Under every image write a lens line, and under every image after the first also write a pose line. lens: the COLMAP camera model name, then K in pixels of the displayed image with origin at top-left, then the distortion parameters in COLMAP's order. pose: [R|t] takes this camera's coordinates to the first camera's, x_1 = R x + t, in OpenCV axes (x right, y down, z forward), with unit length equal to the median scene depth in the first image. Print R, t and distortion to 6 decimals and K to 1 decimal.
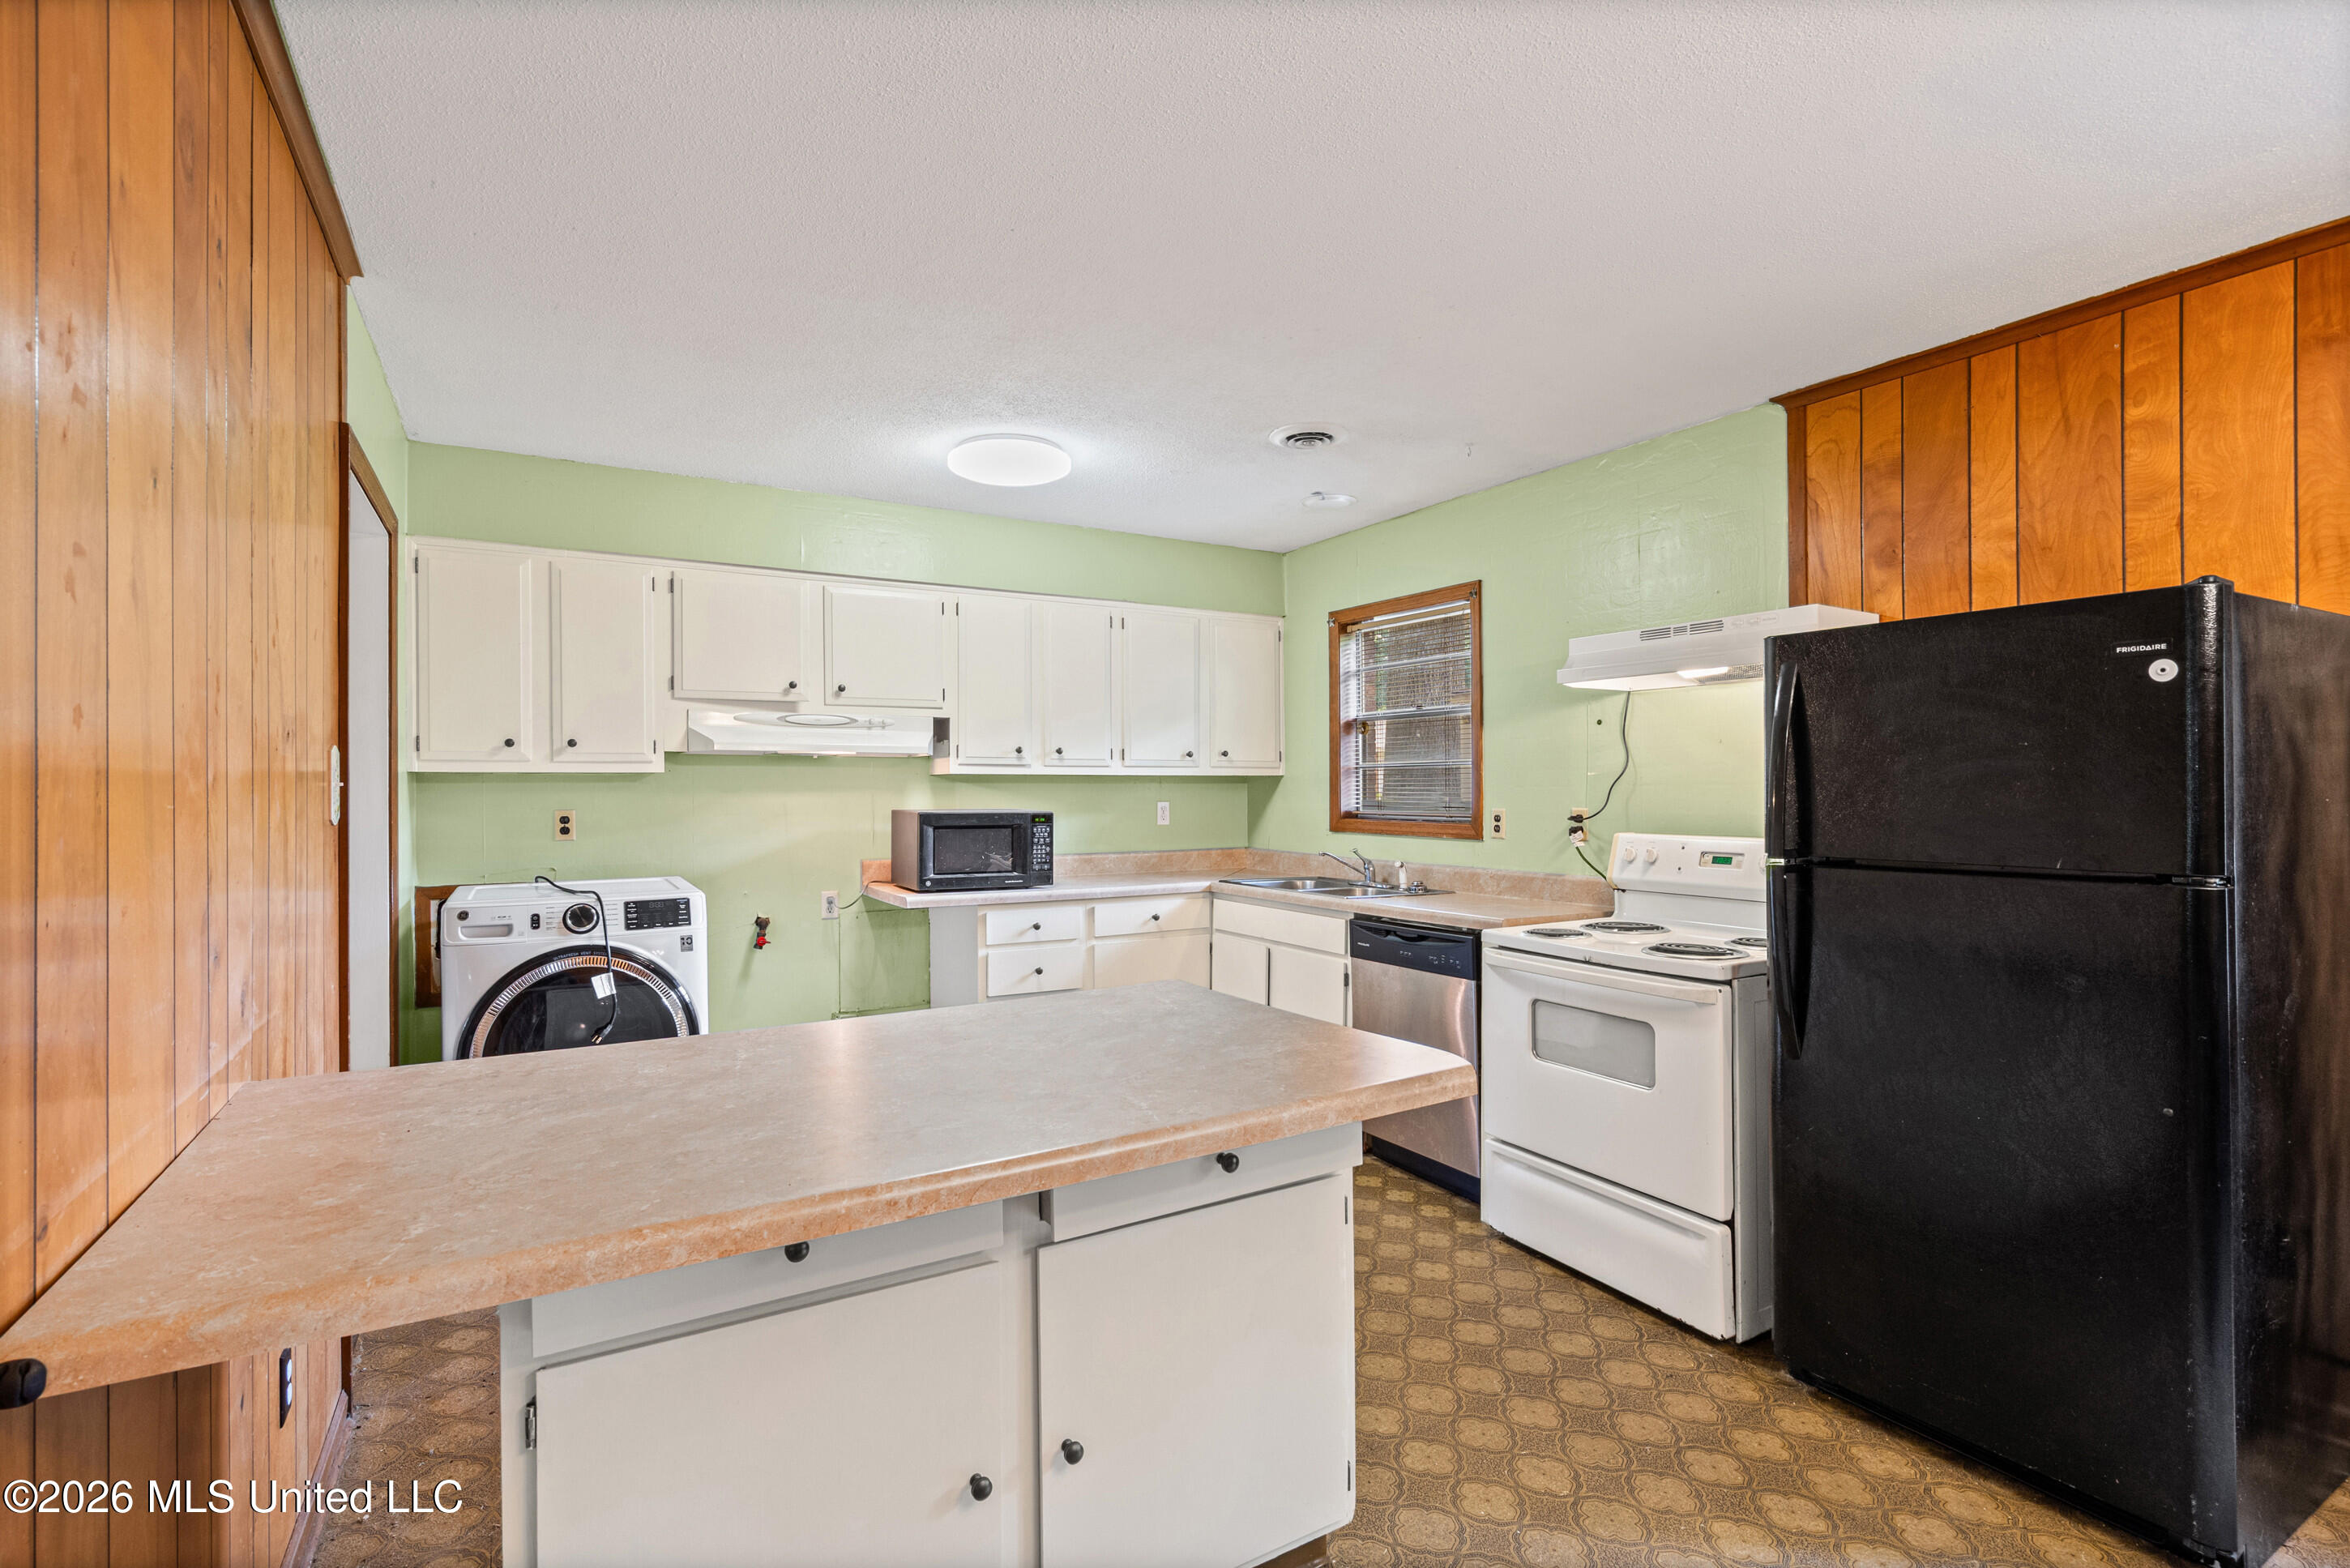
lens RADIAL K [[1063.0, 0, 1152.5], [0, 1063.0, 780.0], [0, 0, 1]] dist [-0.003438, 0.000094]
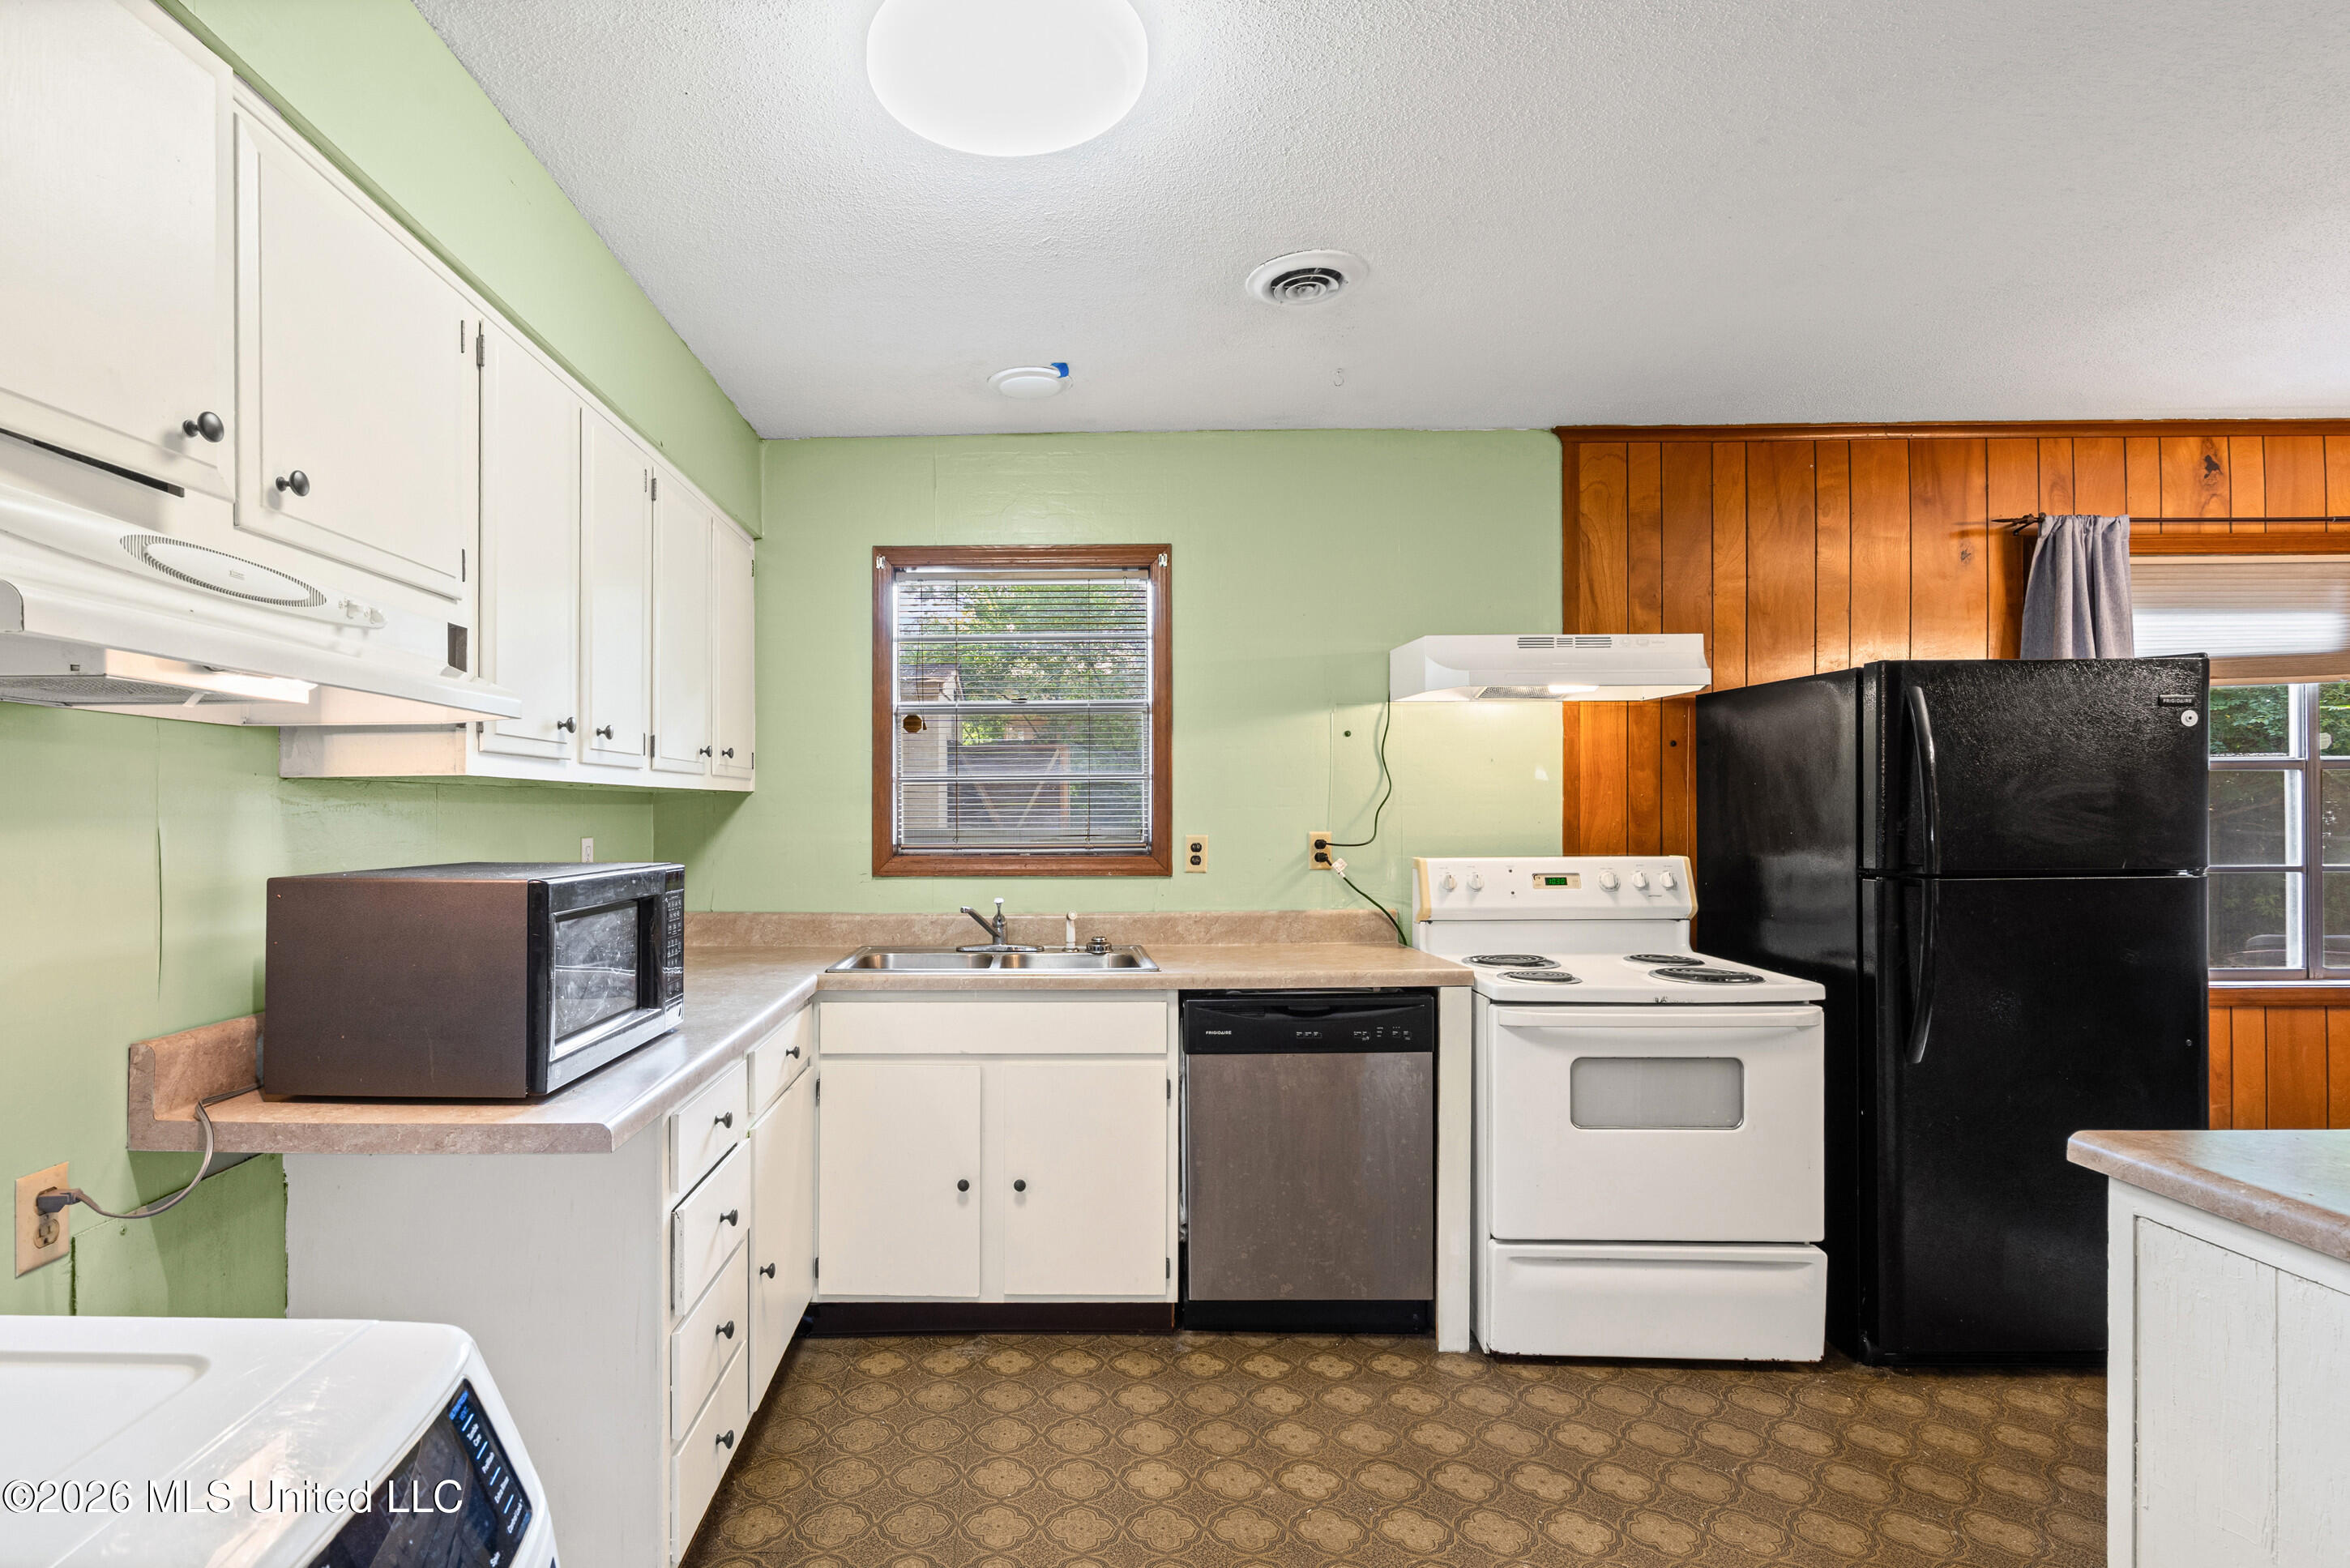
lens RADIAL K [[1127.0, 0, 1026.0], [0, 1127.0, 799.2], [0, 0, 1]] dist [-0.000218, -0.000176]
pose [[0.519759, 0.005420, 0.854296, -0.487768], [-0.001682, 0.999984, -0.005321, 0.004862], [-0.854311, 0.001329, 0.519760, 0.700621]]
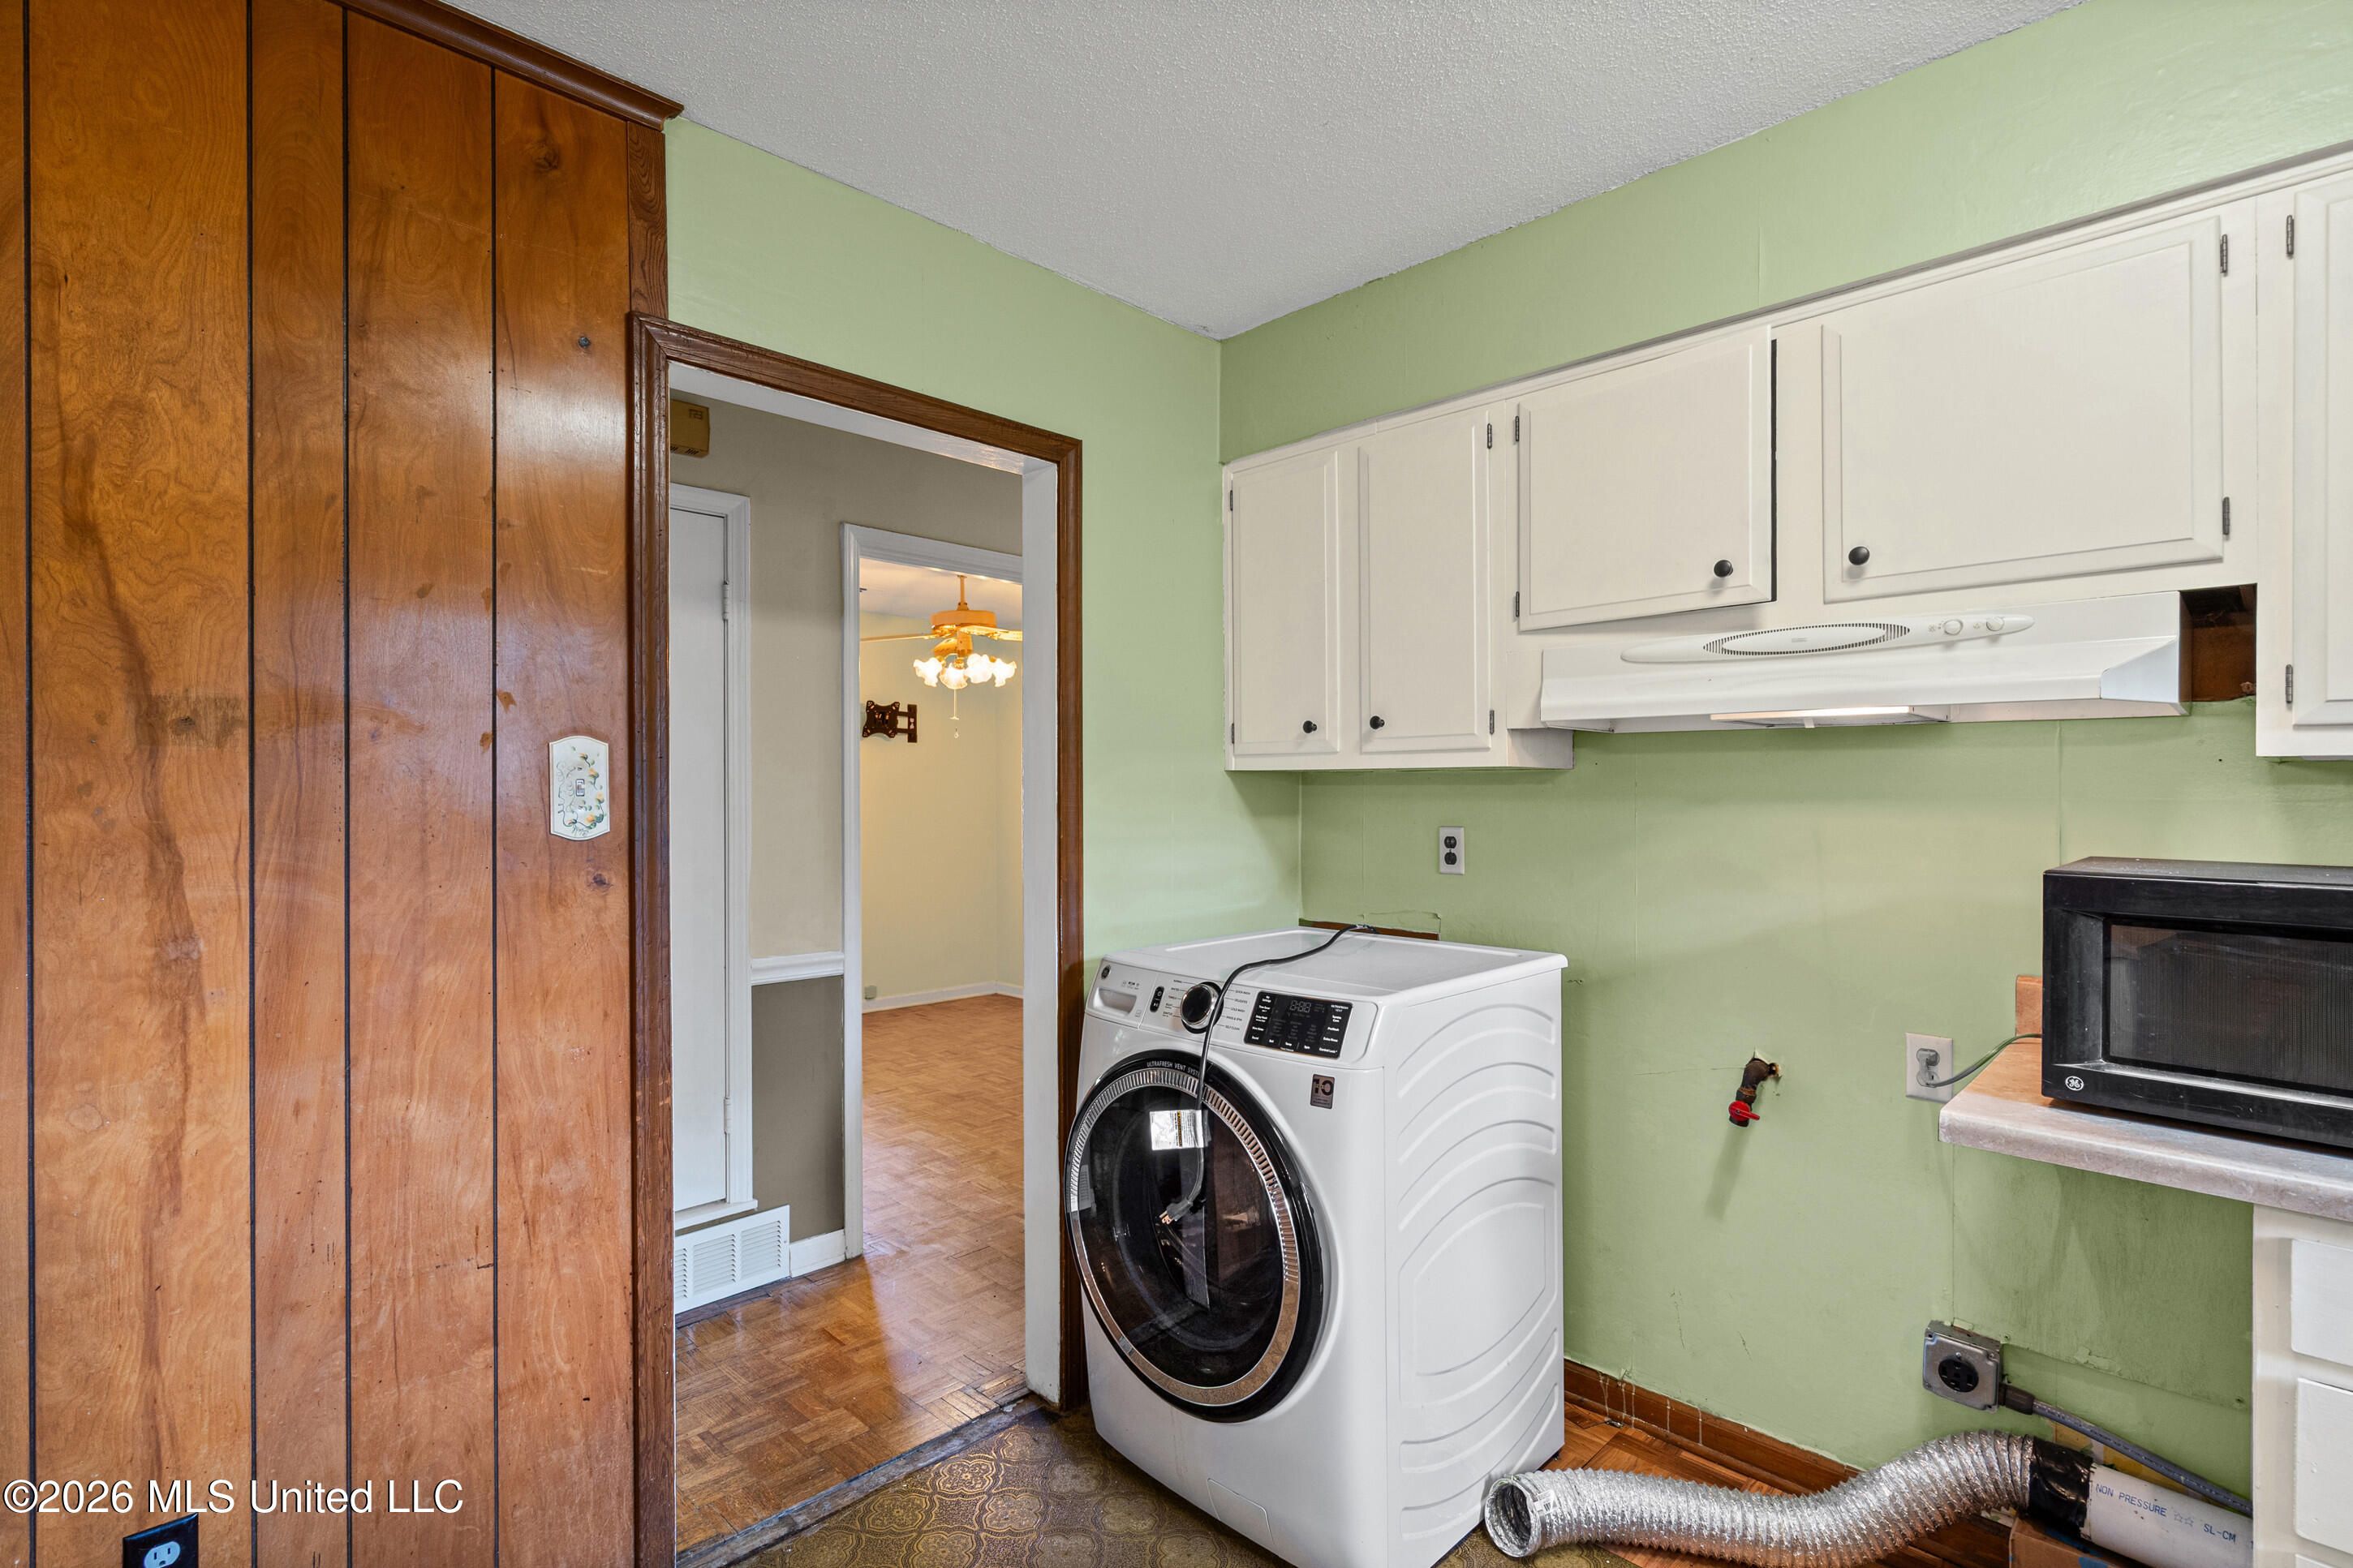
lens RADIAL K [[1097.6, 0, 1173.9], [0, 1097.6, 790.5], [0, 0, 1]] dist [-0.001853, -0.000322]
pose [[0.252149, 0.003948, -0.967680, 0.056153], [0.002177, 0.999987, 0.004647, 0.002345], [0.967686, -0.003279, 0.252137, 0.679868]]
